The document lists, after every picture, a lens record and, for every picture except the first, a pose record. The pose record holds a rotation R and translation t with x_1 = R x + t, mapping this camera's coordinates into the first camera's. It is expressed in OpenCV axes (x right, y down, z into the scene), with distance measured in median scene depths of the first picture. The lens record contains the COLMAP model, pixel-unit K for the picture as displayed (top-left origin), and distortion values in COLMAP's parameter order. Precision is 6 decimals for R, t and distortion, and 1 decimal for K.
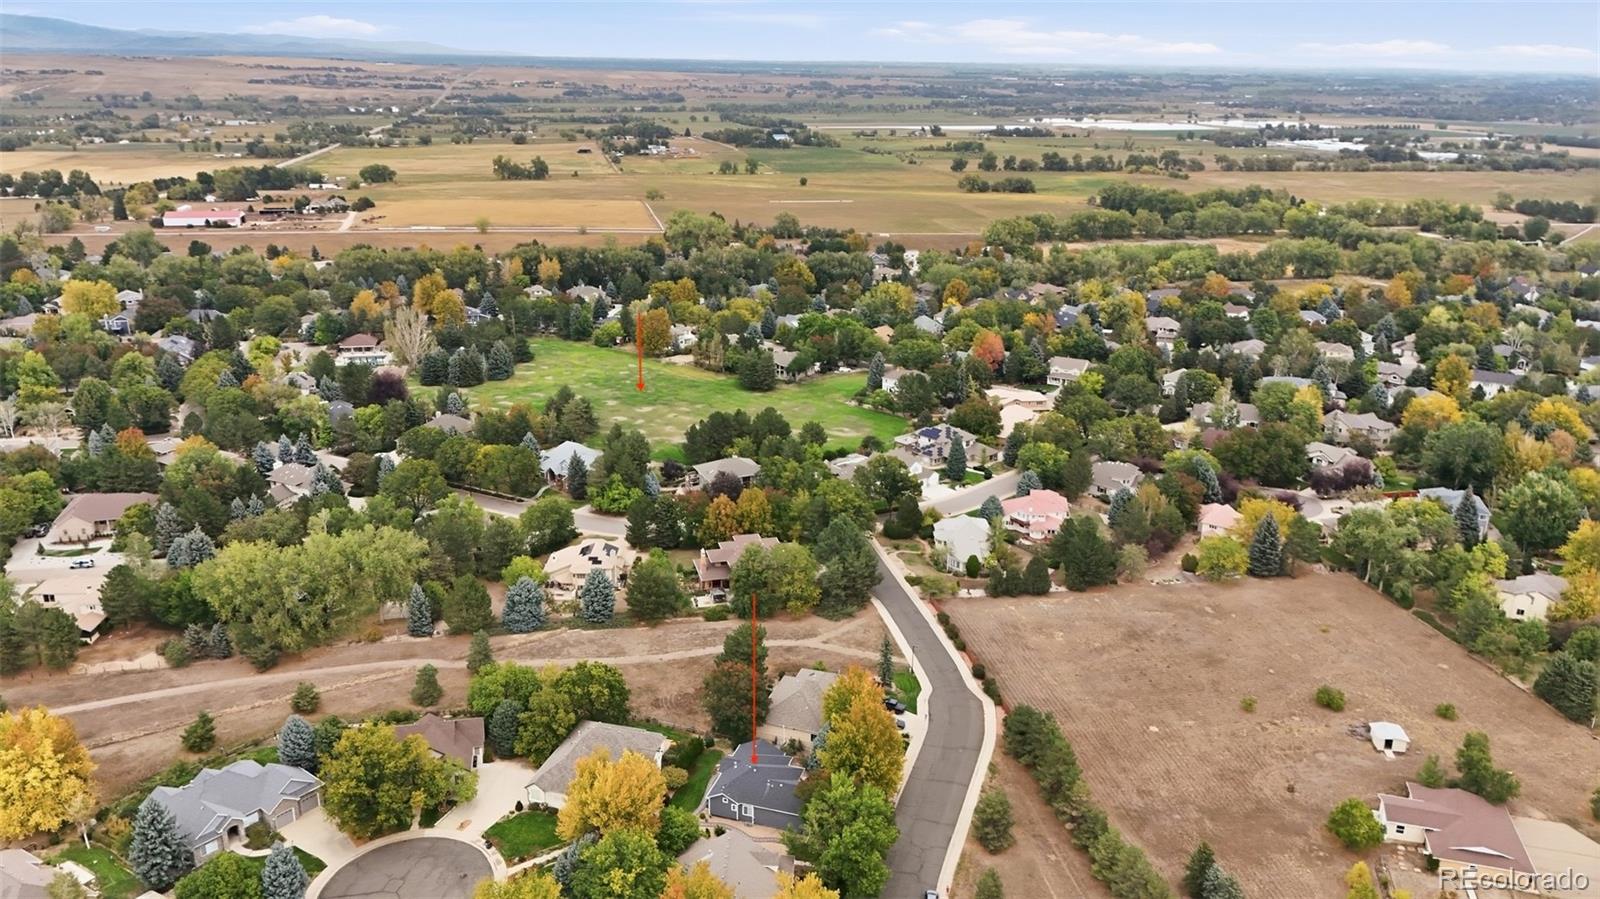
lens RADIAL K [[1171.1, 0, 800.0], [0, 1171.1, 449.5], [0, 0, 1]] dist [0.083661, -0.097672]
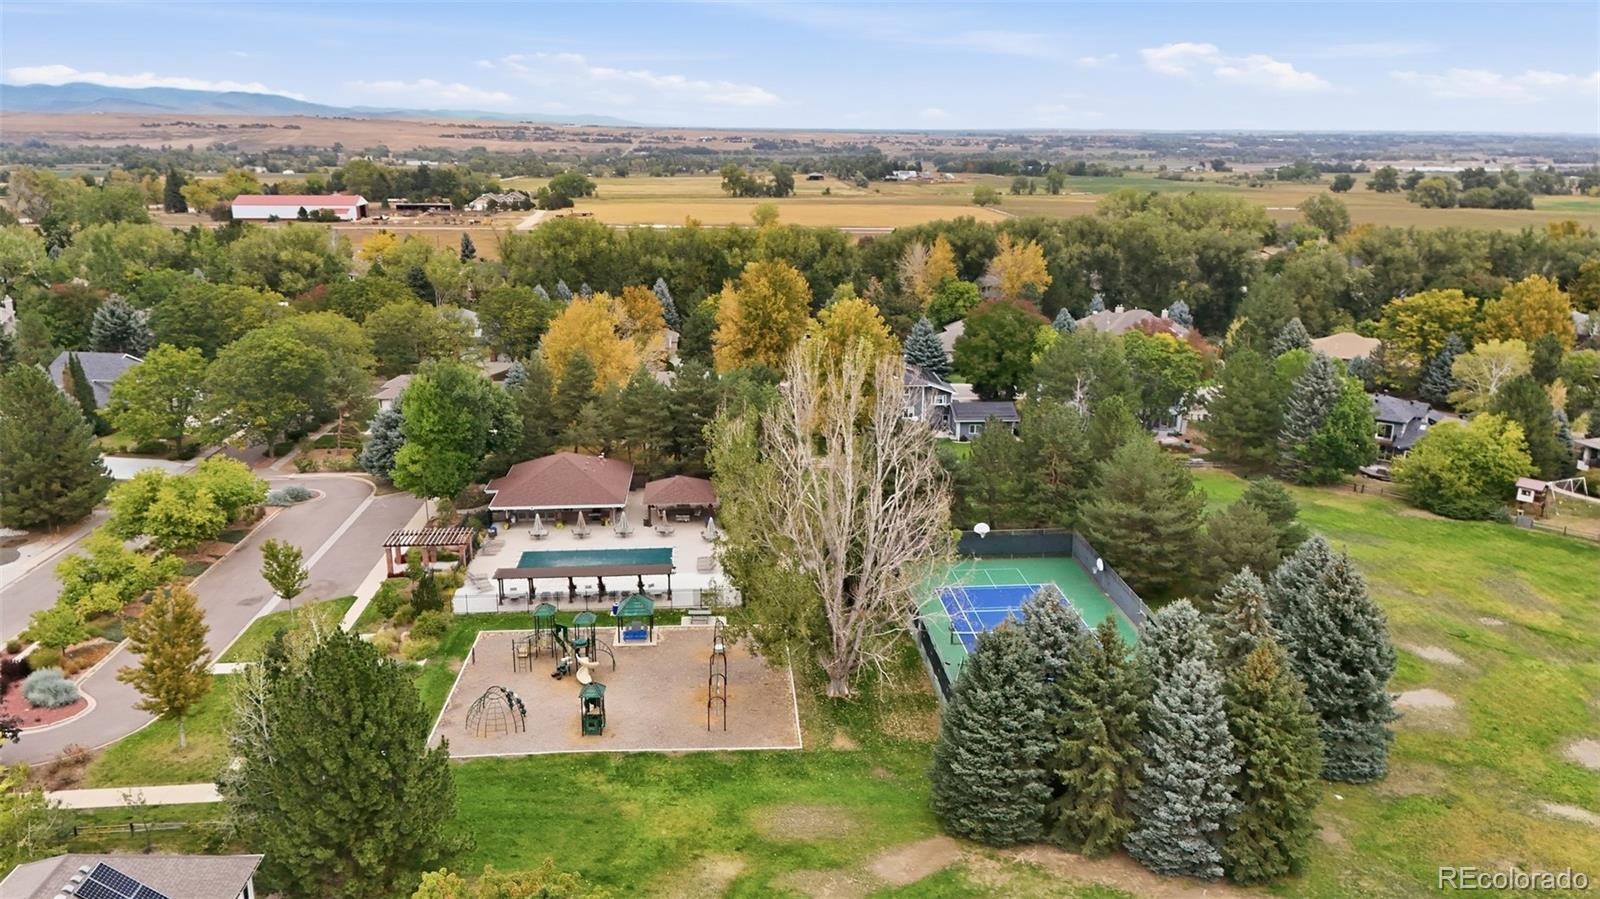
lens RADIAL K [[1171.1, 0, 800.0], [0, 1171.1, 449.5], [0, 0, 1]] dist [0.083661, -0.097672]
pose [[0.990979, 0.029662, -0.130694, -0.511109], [-0.036892, 0.997899, -0.053252, -0.153462], [0.128840, 0.057593, 0.989992, 1.334036]]
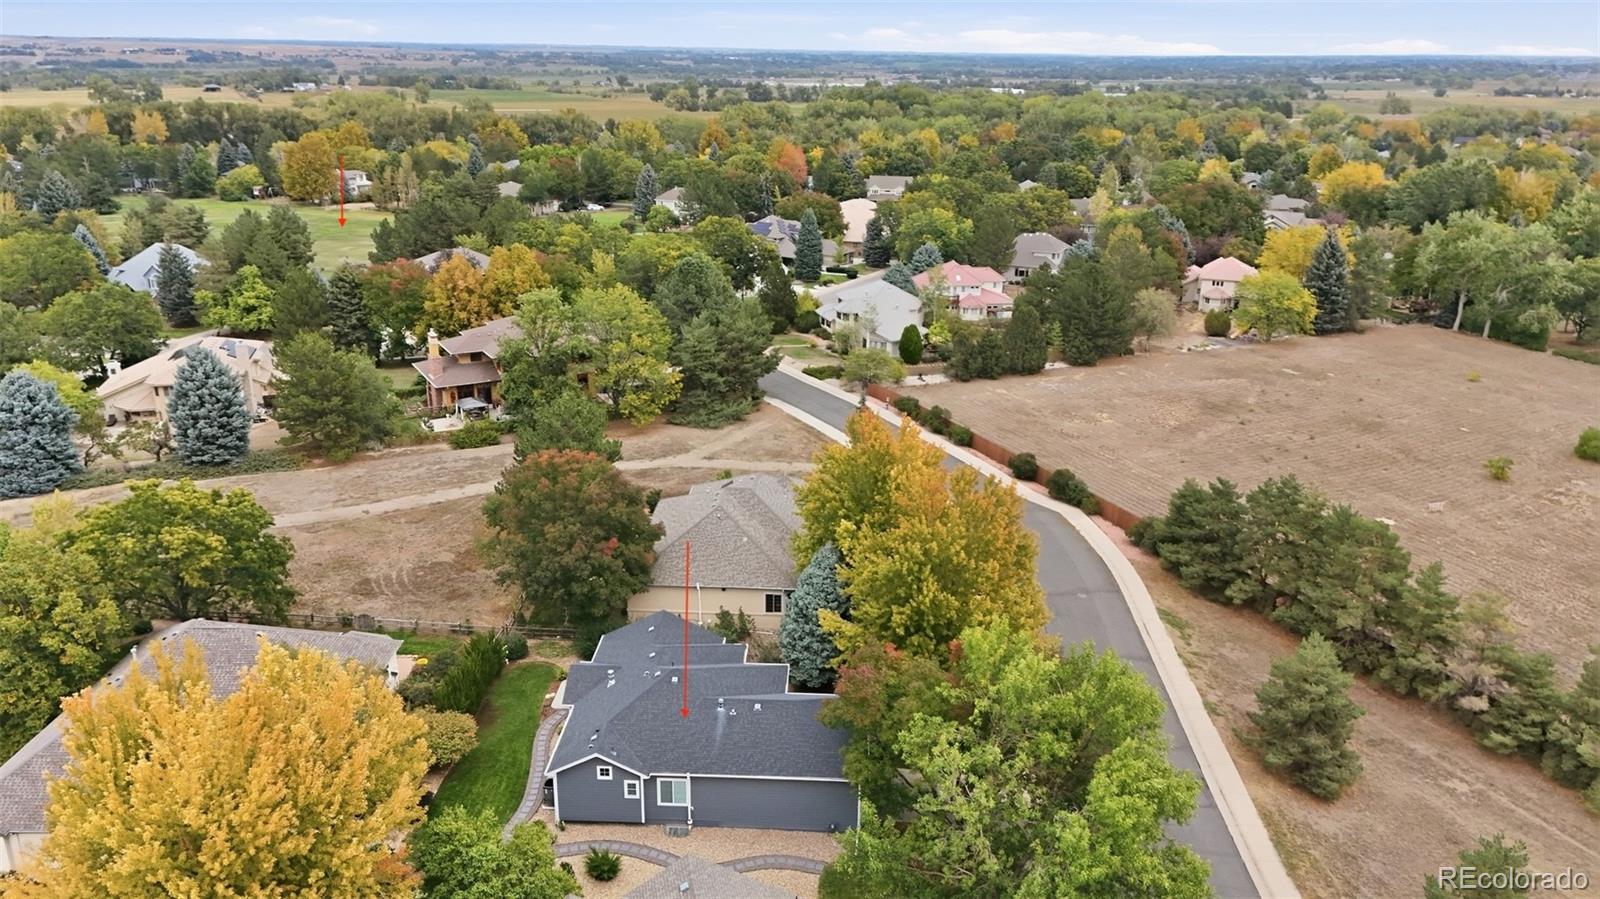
lens RADIAL K [[1171.1, 0, 800.0], [0, 1171.1, 449.5], [0, 0, 1]] dist [0.083661, -0.097672]
pose [[0.965122, -0.084698, 0.247720, -0.056711], [0.082281, 0.996406, 0.020112, 0.133423], [-0.248533, 0.000972, 0.968623, 0.432209]]
